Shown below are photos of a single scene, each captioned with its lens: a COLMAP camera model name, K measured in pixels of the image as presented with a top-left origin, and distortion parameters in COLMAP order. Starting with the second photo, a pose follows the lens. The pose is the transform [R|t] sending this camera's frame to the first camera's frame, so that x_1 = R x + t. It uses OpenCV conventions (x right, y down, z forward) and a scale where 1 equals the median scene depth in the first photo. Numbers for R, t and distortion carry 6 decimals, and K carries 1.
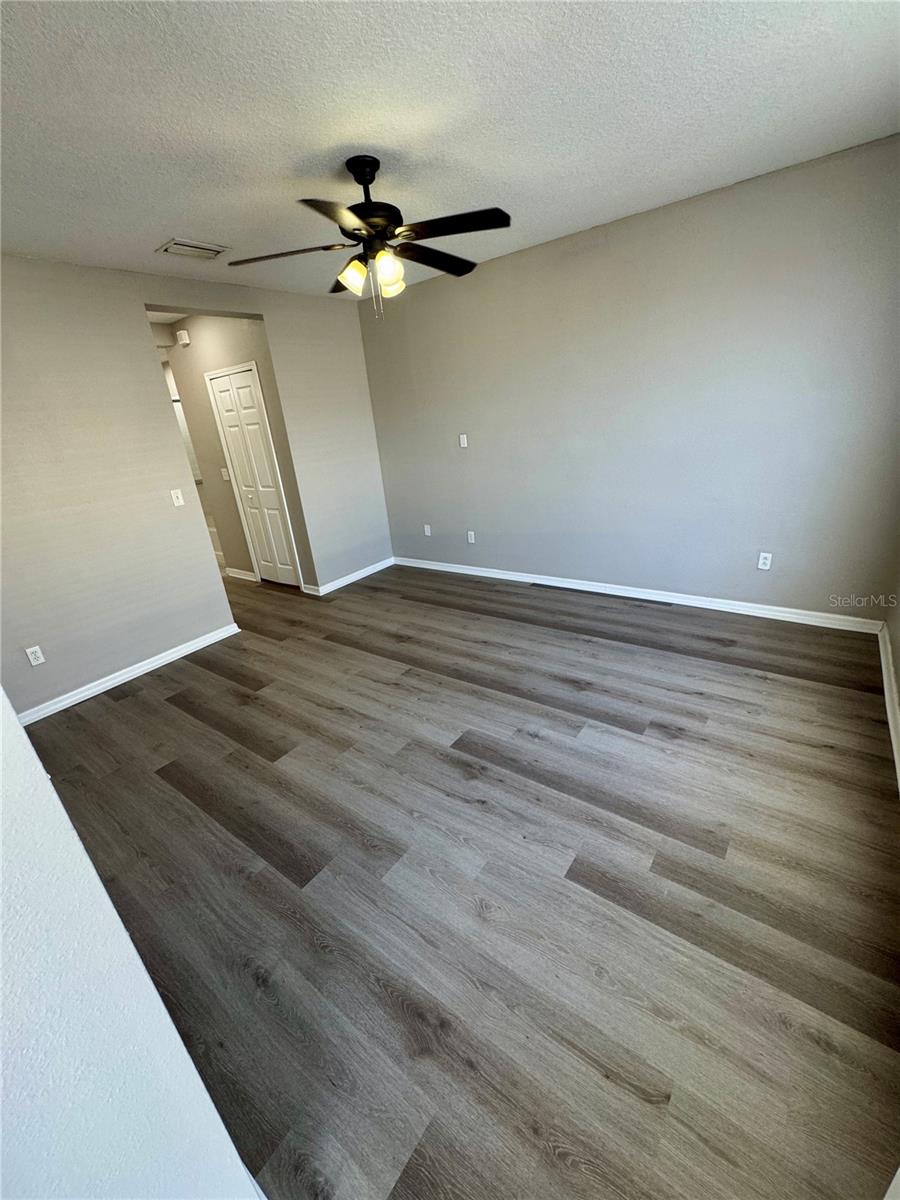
lens RADIAL K [[482.3, 0, 451.9], [0, 482.3, 600.0], [0, 0, 1]] dist [-0.003776, 0.000420]
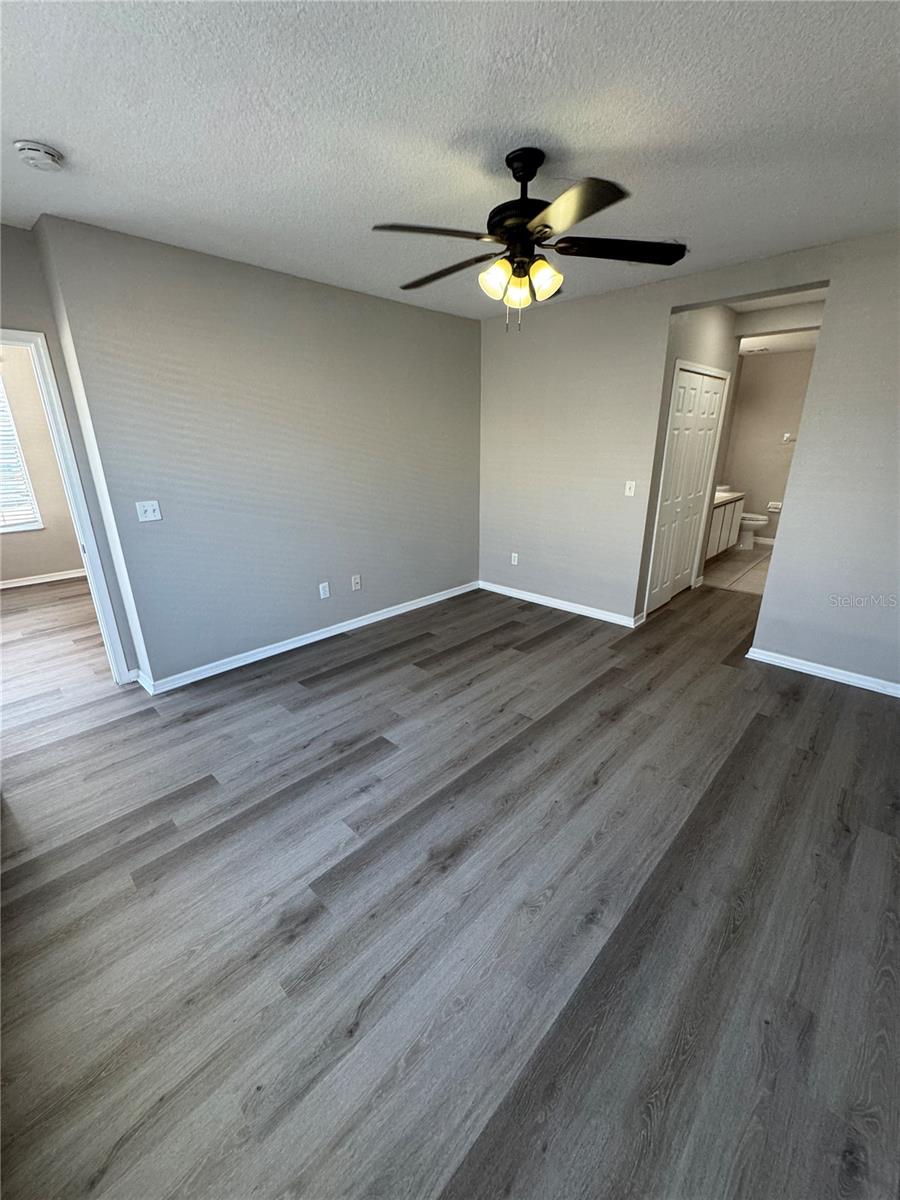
lens RADIAL K [[482.3, 0, 451.9], [0, 482.3, 600.0], [0, 0, 1]] dist [-0.003776, 0.000420]
pose [[-0.127381, 0.410891, -0.902742, 0.780731], [-0.342399, 0.835988, 0.428822, -0.450210], [0.930880, 0.363721, 0.034200, 0.919275]]
